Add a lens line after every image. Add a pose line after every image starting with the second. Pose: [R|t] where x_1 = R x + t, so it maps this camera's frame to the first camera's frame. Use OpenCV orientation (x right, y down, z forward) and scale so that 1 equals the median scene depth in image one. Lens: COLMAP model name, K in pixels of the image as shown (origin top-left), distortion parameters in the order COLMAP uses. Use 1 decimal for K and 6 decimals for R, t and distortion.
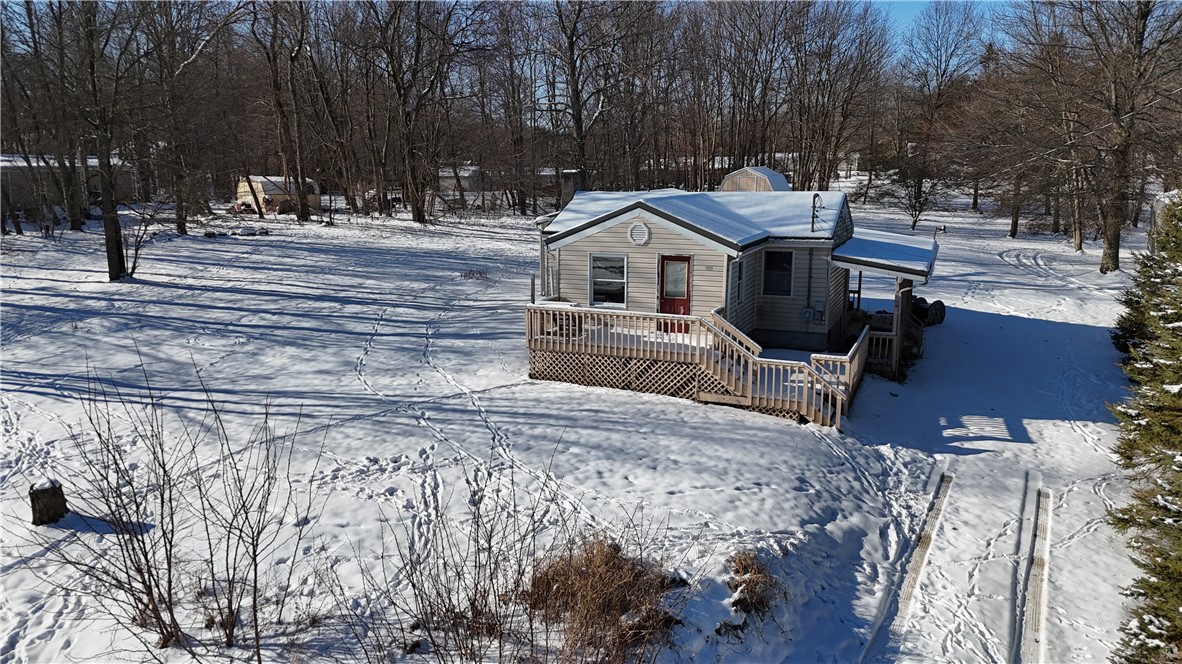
lens RADIAL K [[838.4, 0, 563.4], [0, 838.4, 332.9], [0, 0, 1]] dist [0.094609, -0.119758]
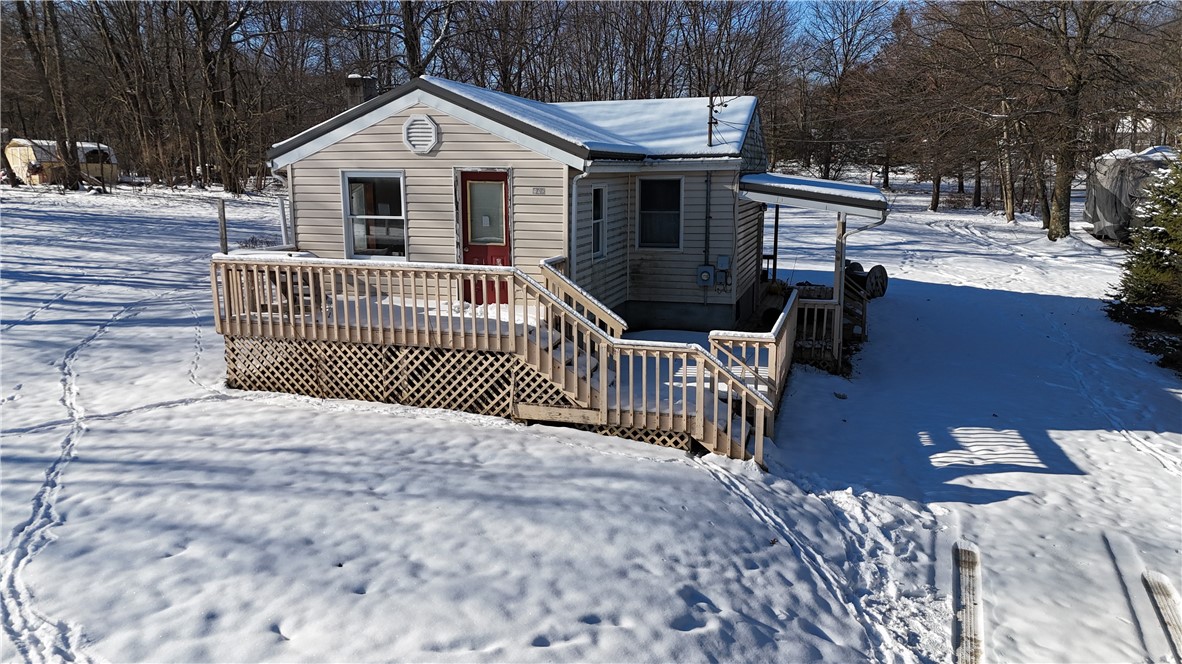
lens RADIAL K [[838.4, 0, 563.4], [0, 838.4, 332.9], [0, 0, 1]] dist [0.094609, -0.119758]
pose [[0.994472, -0.022549, 0.102554, 0.137454], [0.022975, 0.999732, -0.002973, 0.026134], [-0.102459, 0.005312, 0.994723, 0.447315]]
